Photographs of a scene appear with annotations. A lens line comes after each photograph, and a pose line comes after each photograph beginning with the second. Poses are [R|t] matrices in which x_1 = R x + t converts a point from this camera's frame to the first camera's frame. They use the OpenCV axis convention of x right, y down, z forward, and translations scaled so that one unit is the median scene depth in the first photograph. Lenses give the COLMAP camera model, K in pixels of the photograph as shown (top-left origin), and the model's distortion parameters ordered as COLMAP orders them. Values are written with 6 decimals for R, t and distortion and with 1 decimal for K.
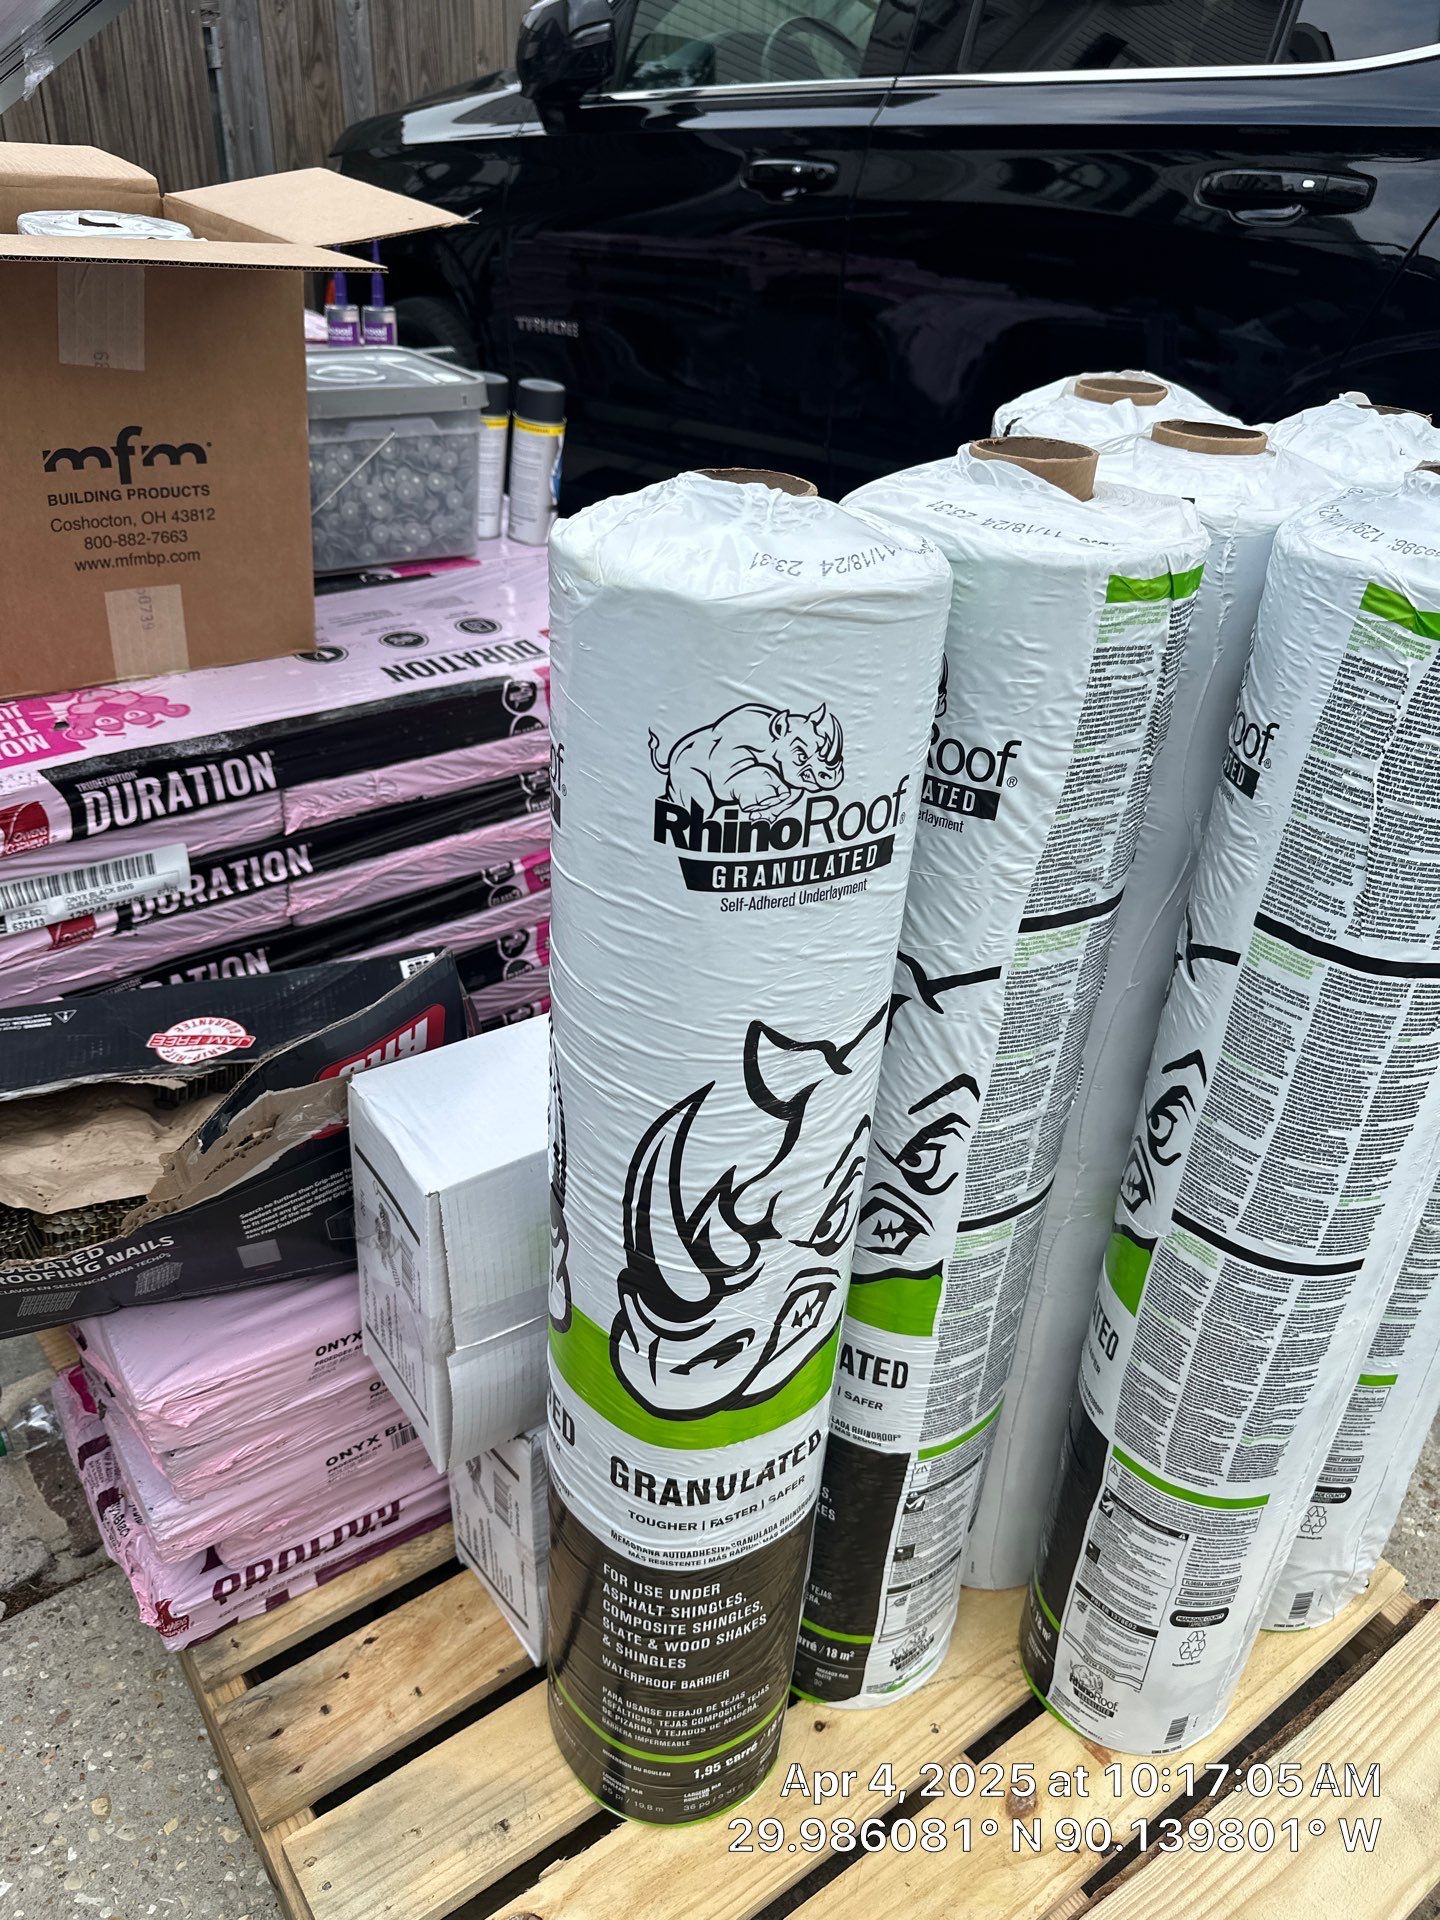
lens RADIAL K [[1341.4, 0, 706.2], [0, 1341.4, 957.7], [0, 0, 1]] dist [0.032285, -0.062445]
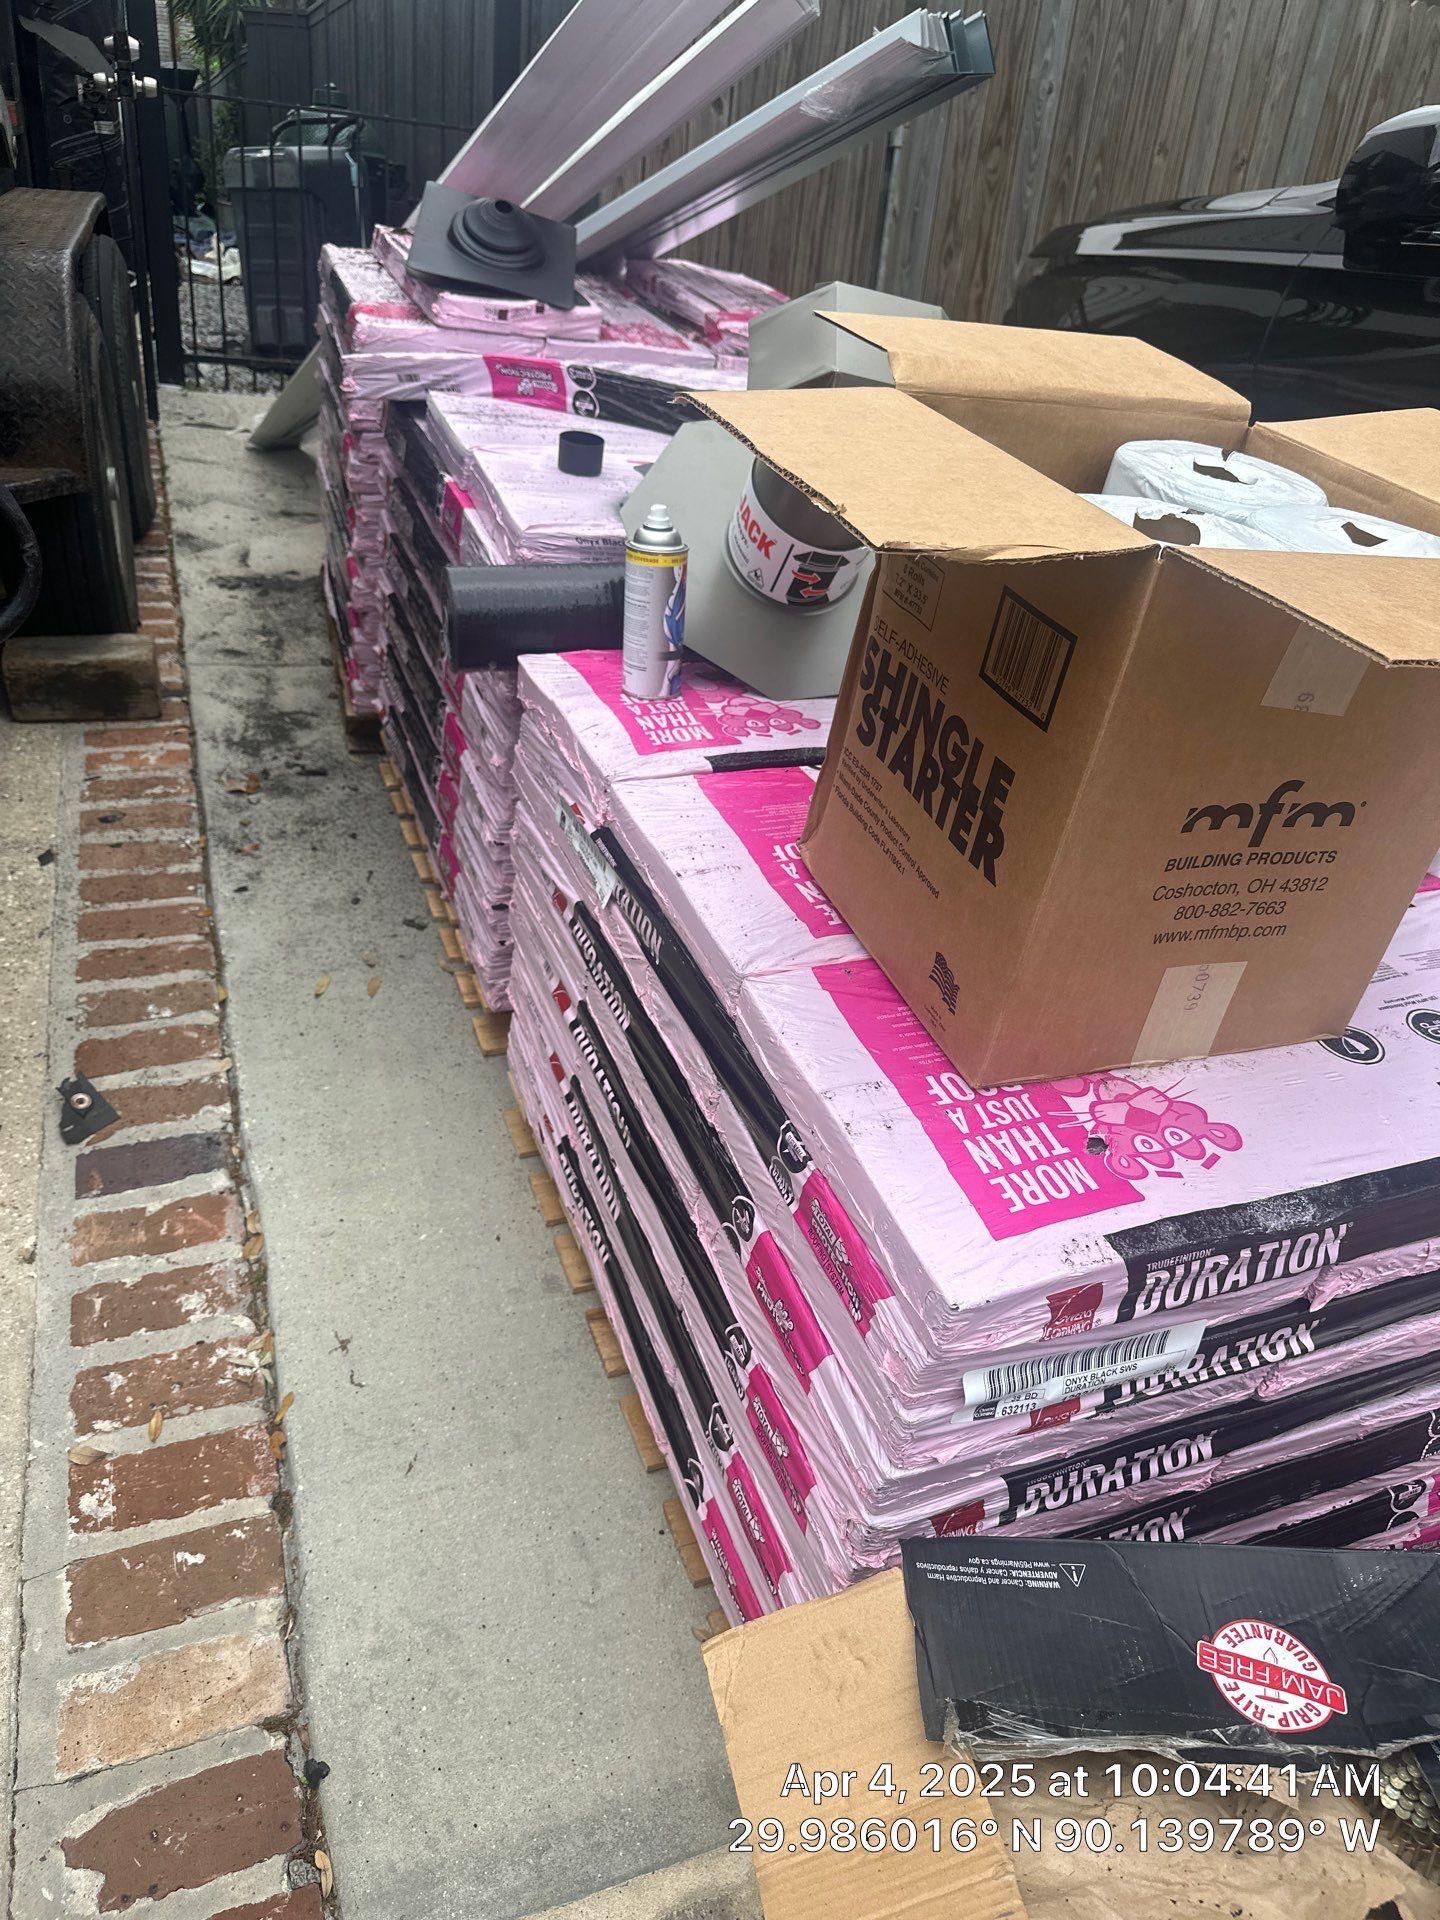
lens RADIAL K [[1341.4, 0, 706.2], [0, 1341.4, 957.7], [0, 0, 1]] dist [0.032285, -0.062445]
pose [[0.946640, 0.198104, -0.254218, -0.542756], [-0.205427, 0.978670, -0.002311, -0.240602], [0.248338, 0.054411, 0.967144, 0.221900]]
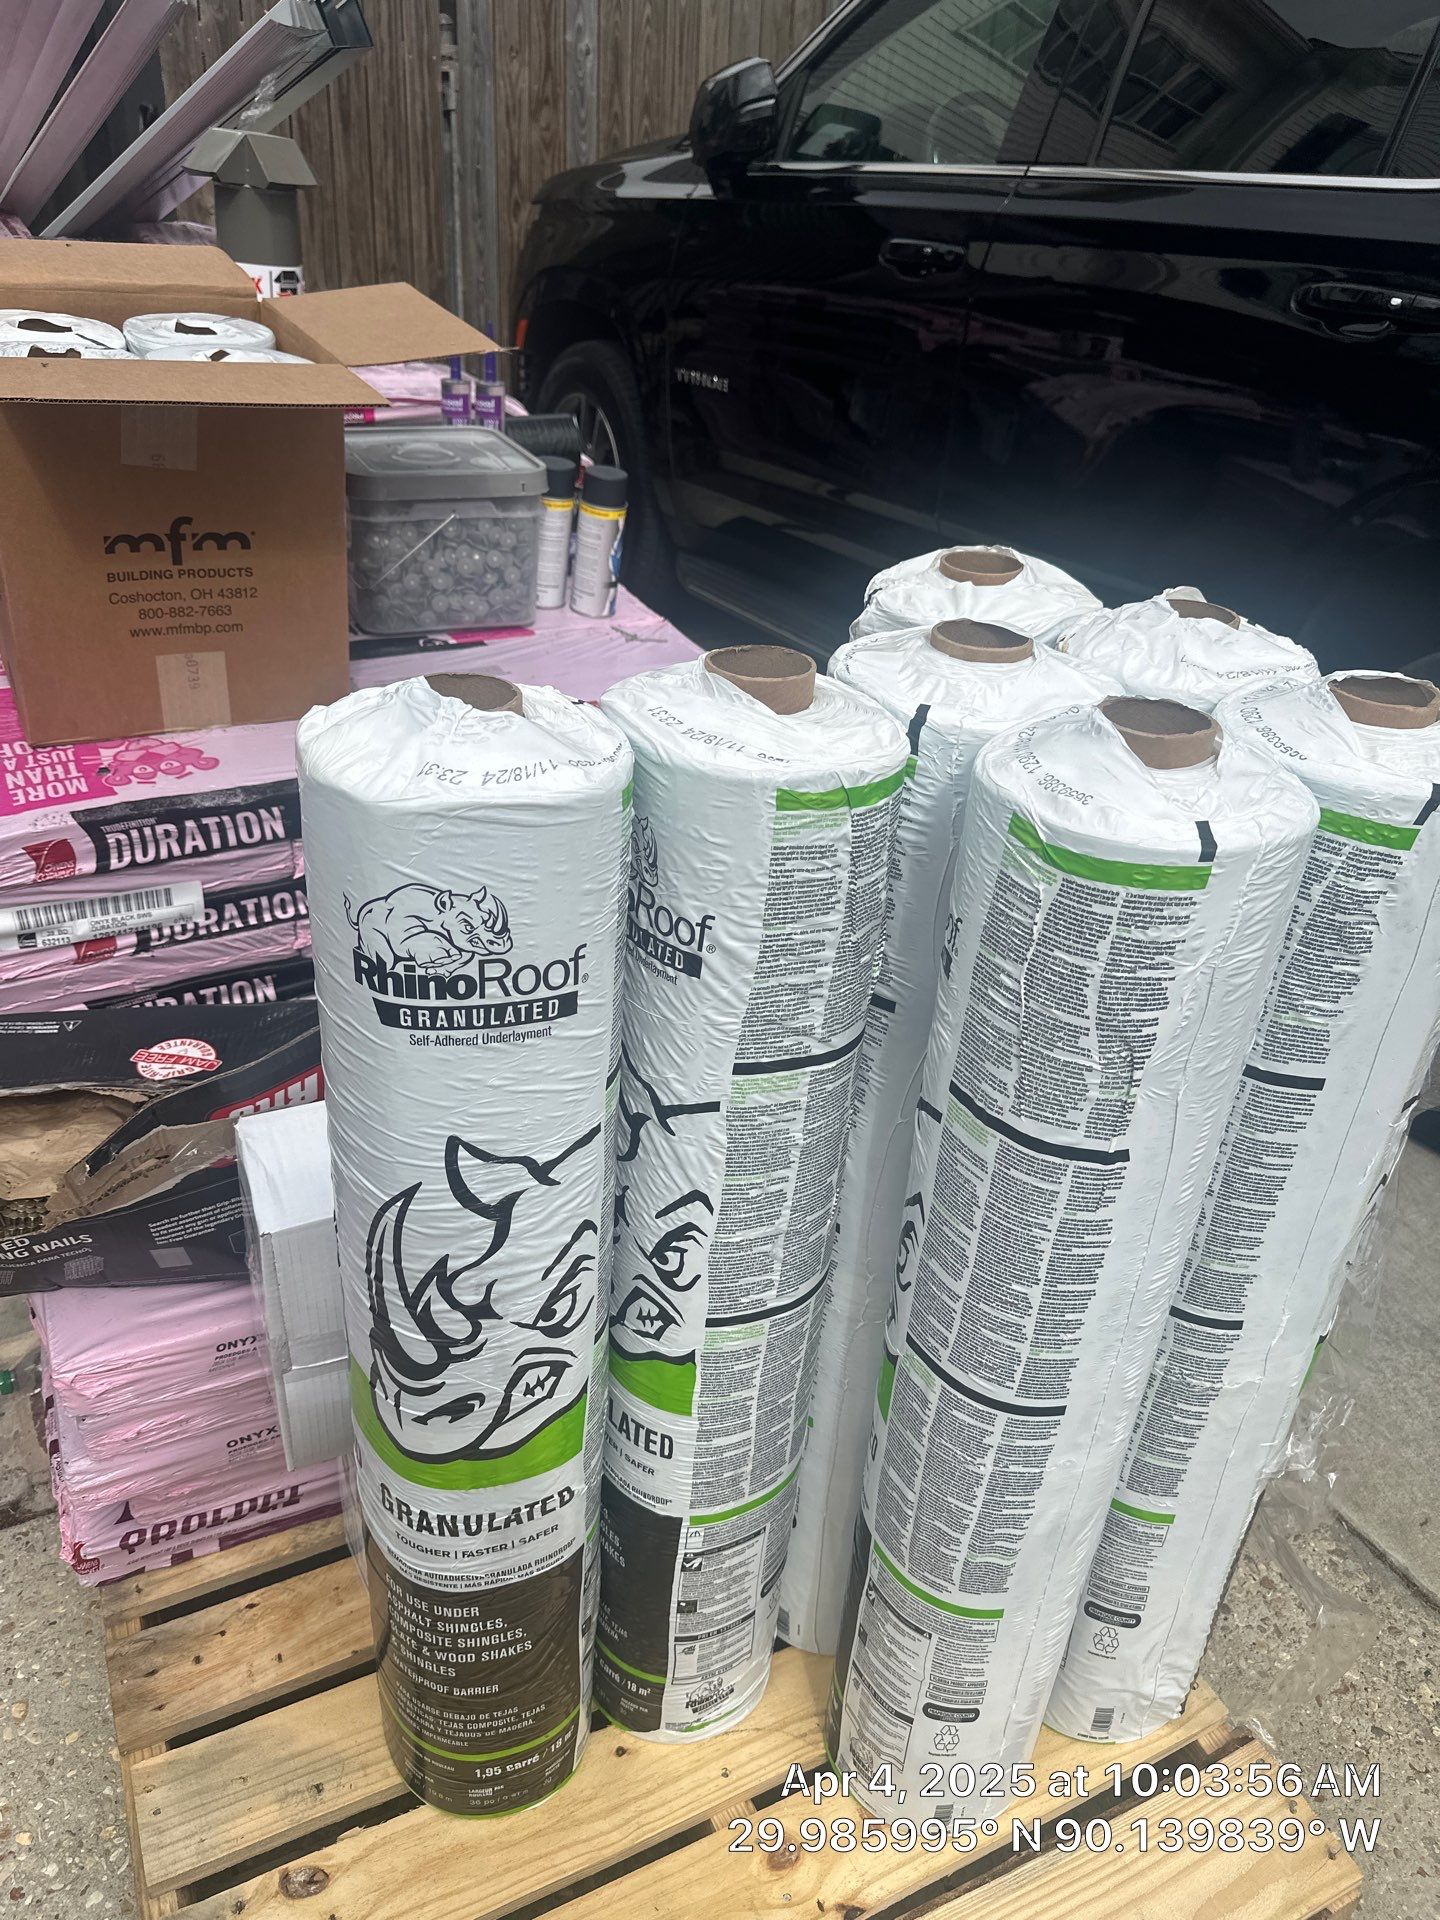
lens RADIAL K [[1331.7, 0, 720.0], [0, 1331.7, 960.0], [0, 0, 1]] dist [0.040769, -0.067256]
pose [[0.986229, 0.100678, -0.131212, 0.217626], [-0.101299, 0.994854, 0.001948, -0.070728], [0.130733, 0.011370, 0.991352, -0.066995]]
